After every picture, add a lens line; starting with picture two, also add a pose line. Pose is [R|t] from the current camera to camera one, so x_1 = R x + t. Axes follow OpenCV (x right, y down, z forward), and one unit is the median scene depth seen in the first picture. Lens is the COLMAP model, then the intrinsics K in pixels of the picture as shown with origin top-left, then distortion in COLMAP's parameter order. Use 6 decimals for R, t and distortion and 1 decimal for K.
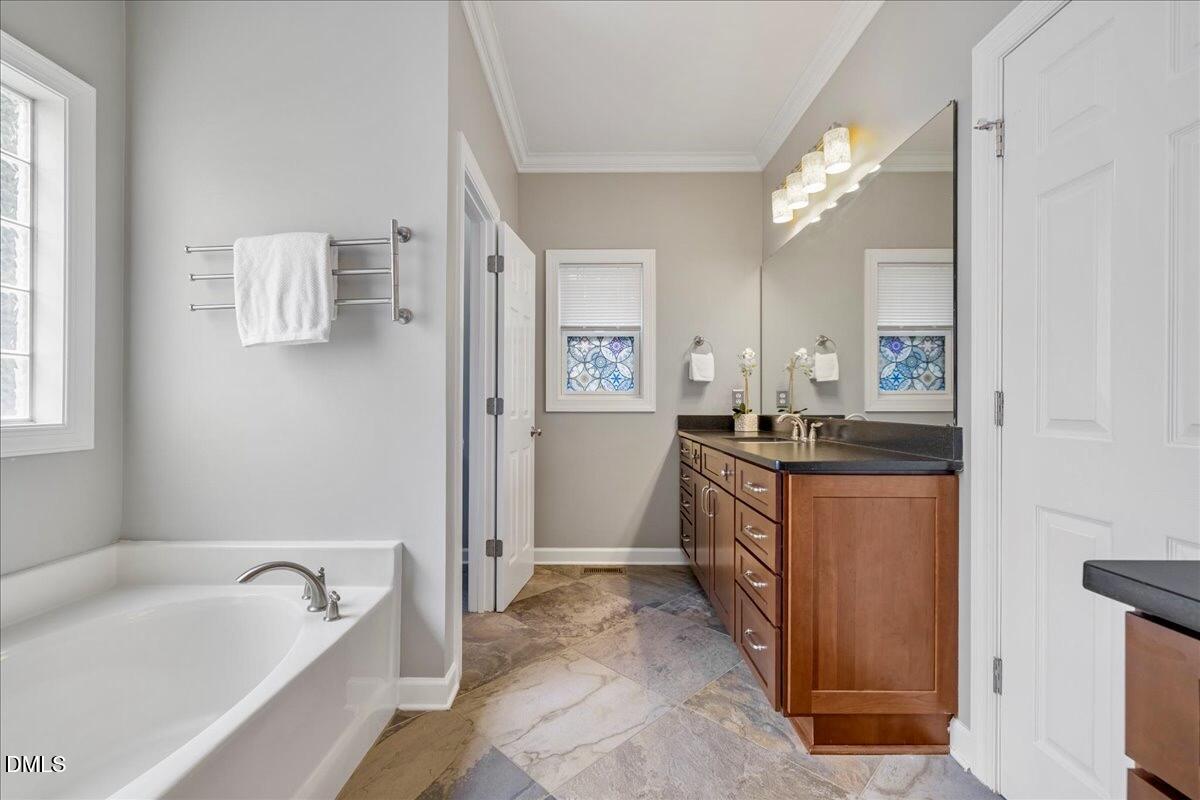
lens RADIAL K [[504.1, 0, 596.3], [0, 504.1, 394.2], [0, 0, 1]] dist [0.003274, -0.000432]
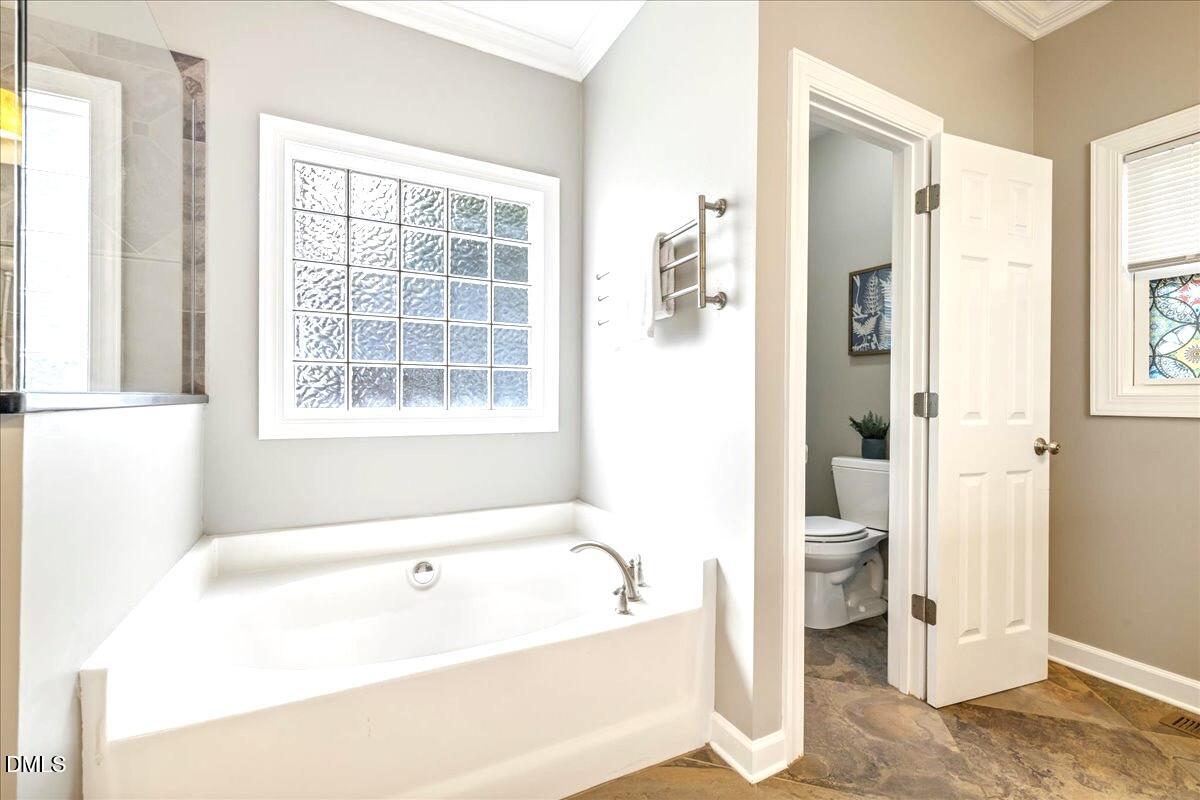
lens RADIAL K [[504.1, 0, 596.3], [0, 504.1, 394.2], [0, 0, 1]] dist [0.003274, -0.000432]
pose [[0.465733, -0.009851, -0.884871, 0.202392], [0.013036, 0.999906, -0.004271, 0.006206], [0.884830, -0.009547, 0.465817, 0.276491]]
